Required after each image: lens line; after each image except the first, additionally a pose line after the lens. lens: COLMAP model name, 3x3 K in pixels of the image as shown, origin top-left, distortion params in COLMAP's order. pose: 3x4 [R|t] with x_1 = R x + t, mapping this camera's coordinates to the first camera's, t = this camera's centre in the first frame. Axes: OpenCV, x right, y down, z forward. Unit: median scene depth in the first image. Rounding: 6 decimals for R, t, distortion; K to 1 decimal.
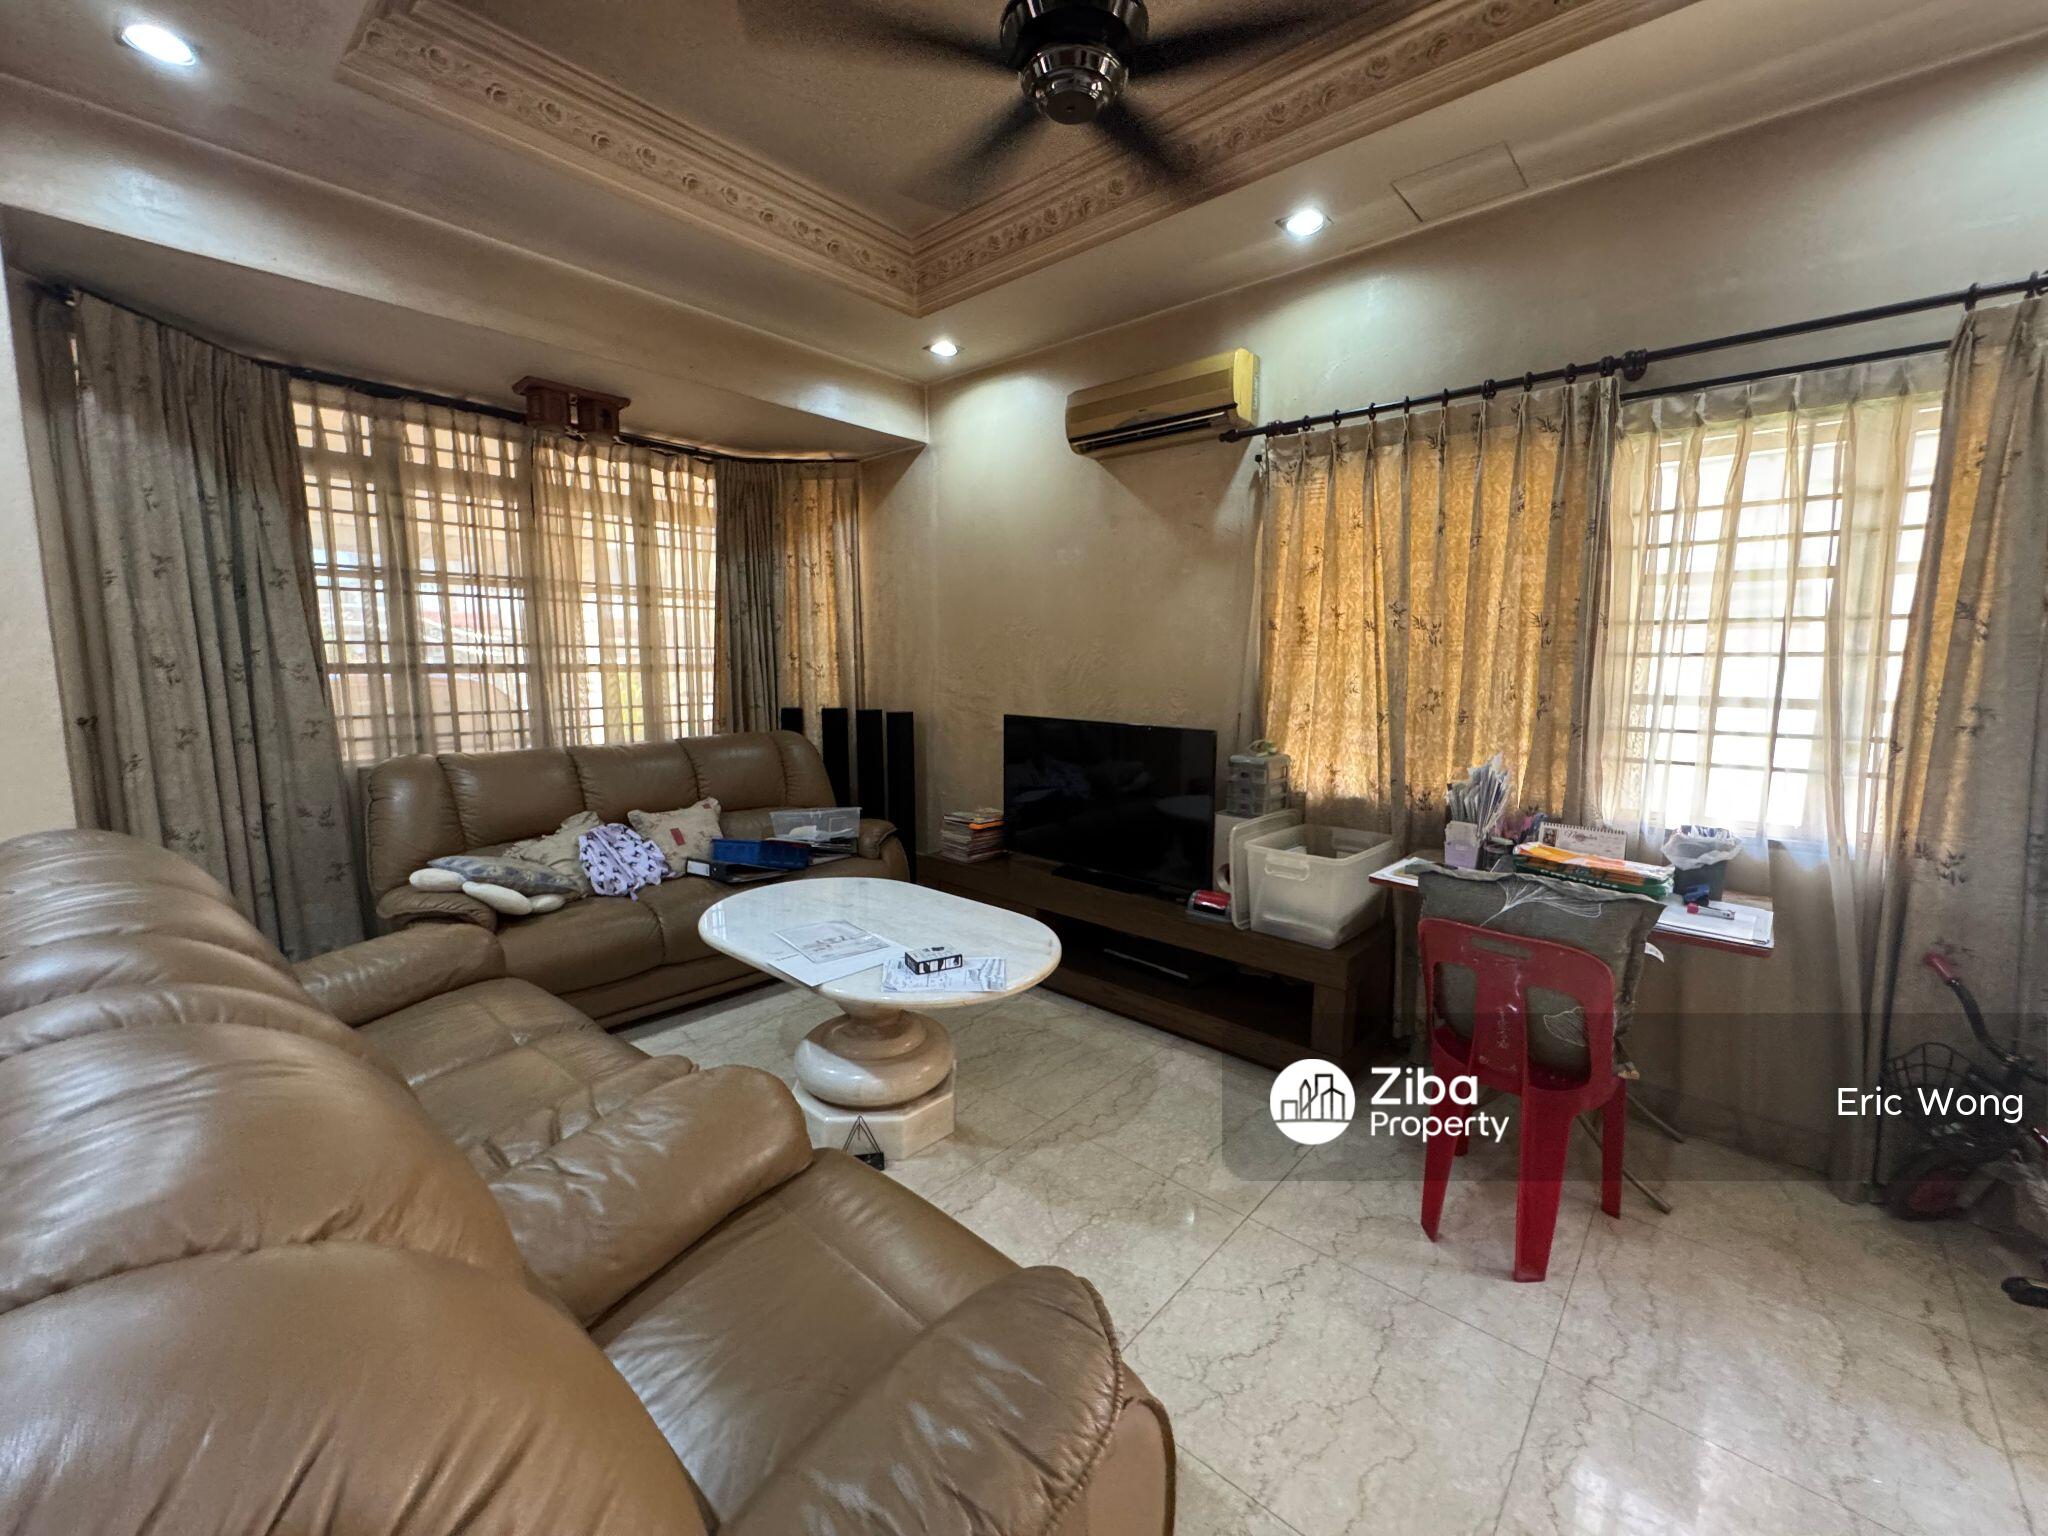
lens RADIAL K [[820.1, 0, 1024.0], [0, 820.1, 768.0], [0, 0, 1]] dist [-0.003965, 0.001231]
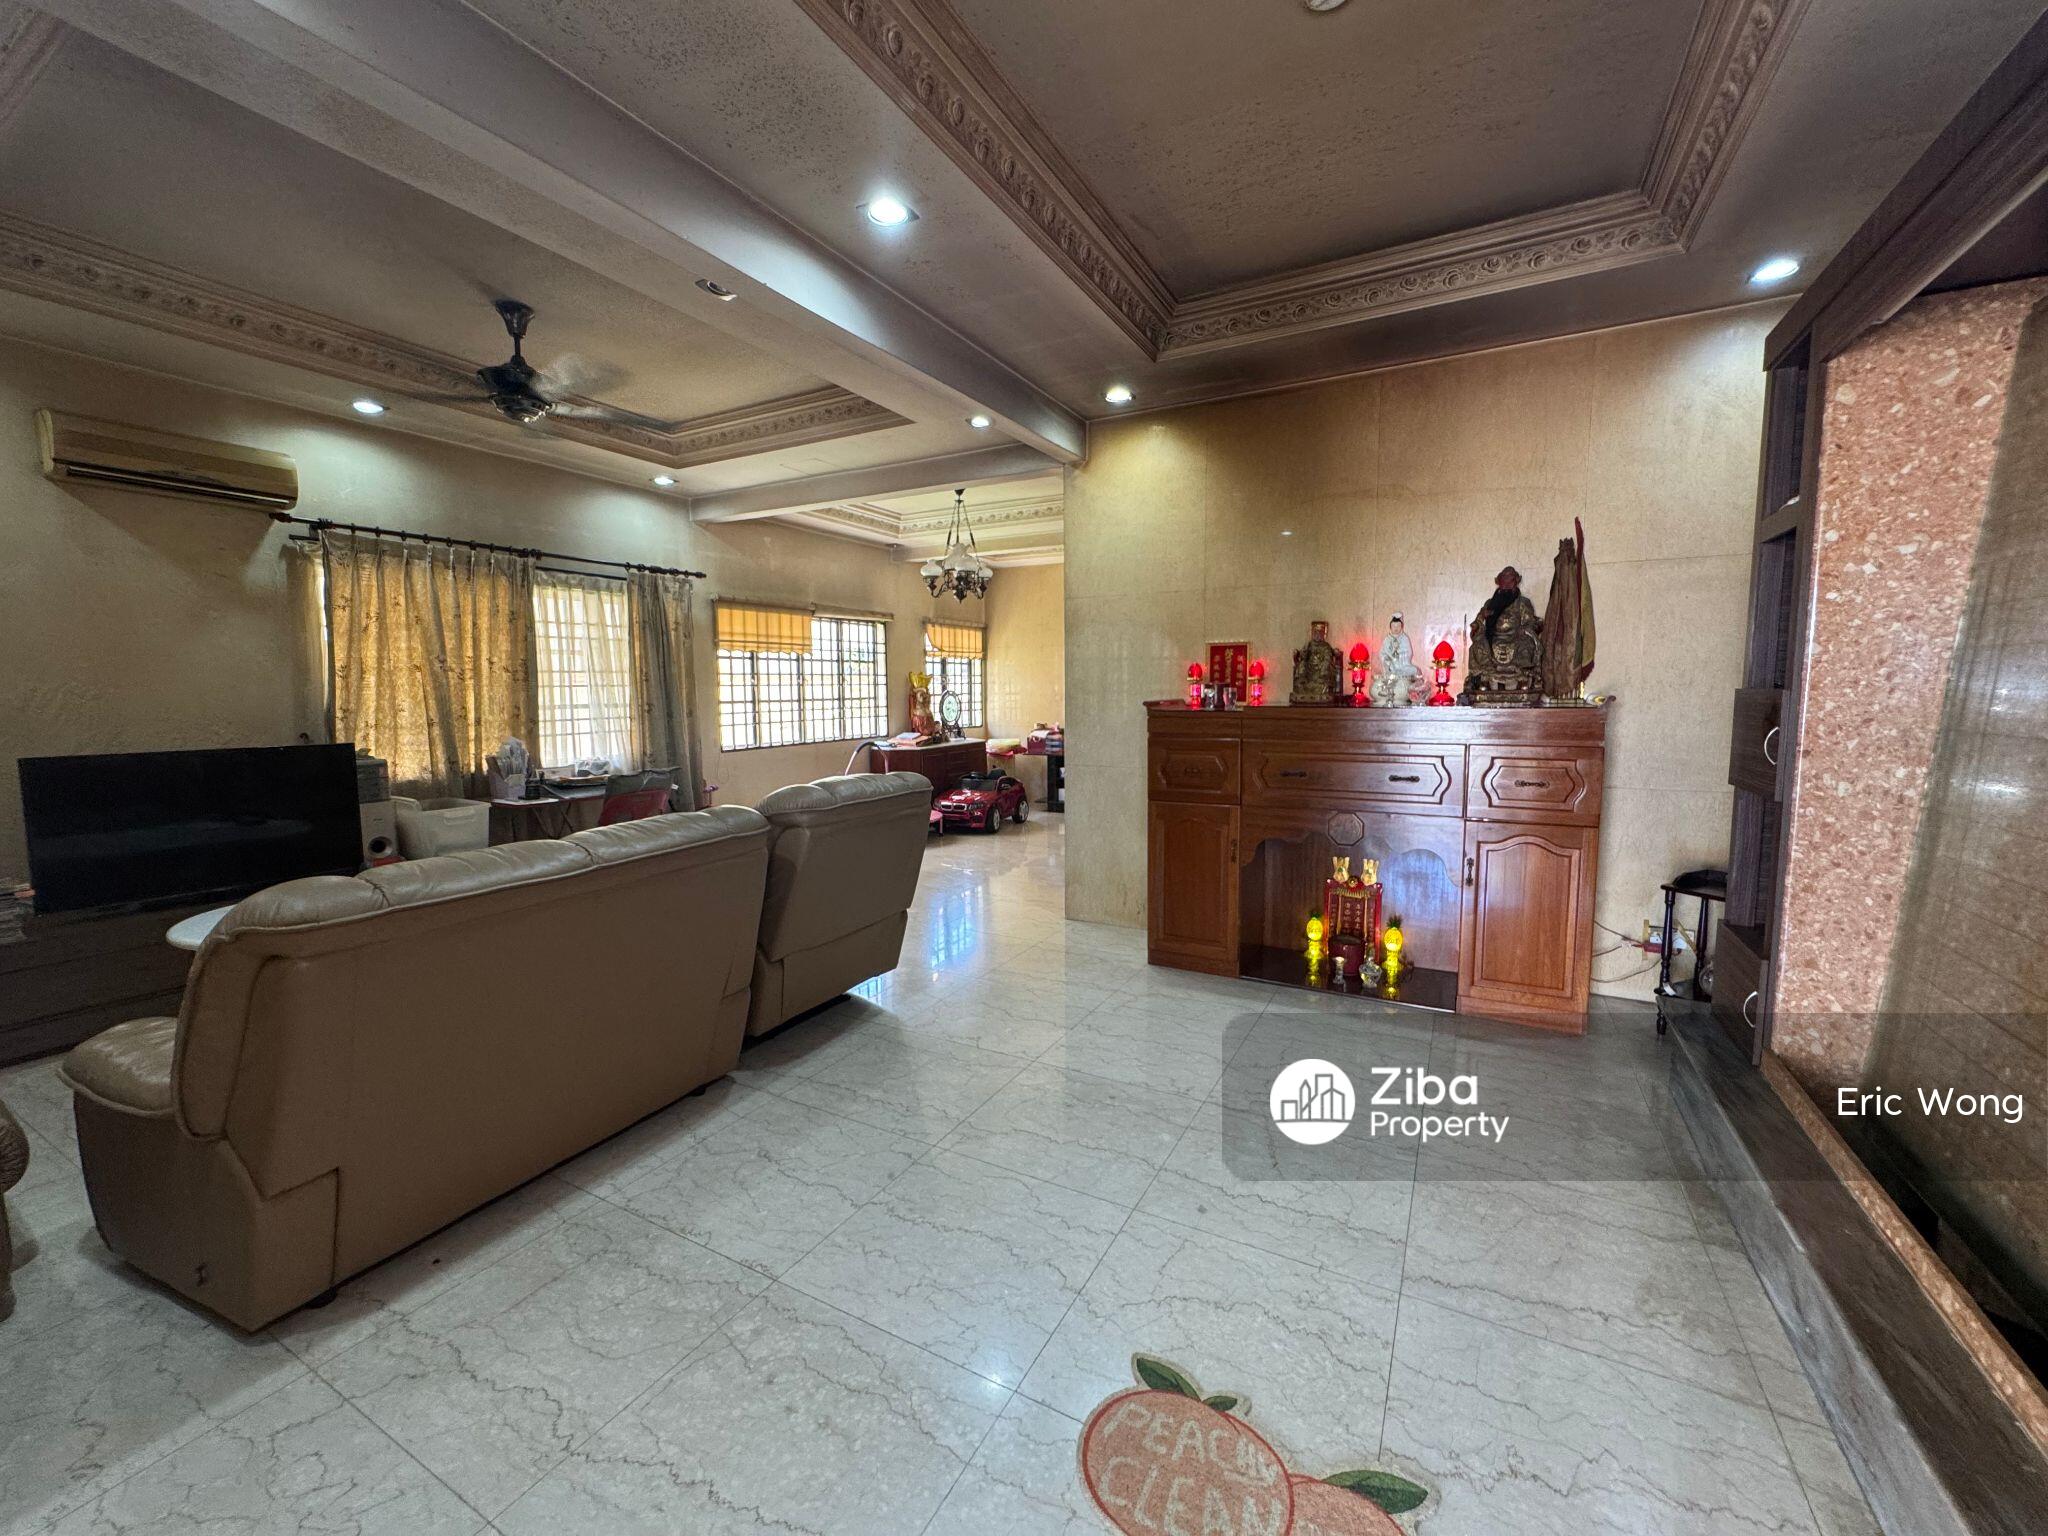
lens RADIAL K [[820.1, 0, 1024.0], [0, 820.1, 768.0], [0, 0, 1]] dist [-0.003965, 0.001231]
pose [[-0.225793, -0.099847, 0.969045, -1.465372], [0.135501, 0.981845, 0.132739, -0.037253], [-0.964706, 0.161278, -0.208164, 0.237733]]
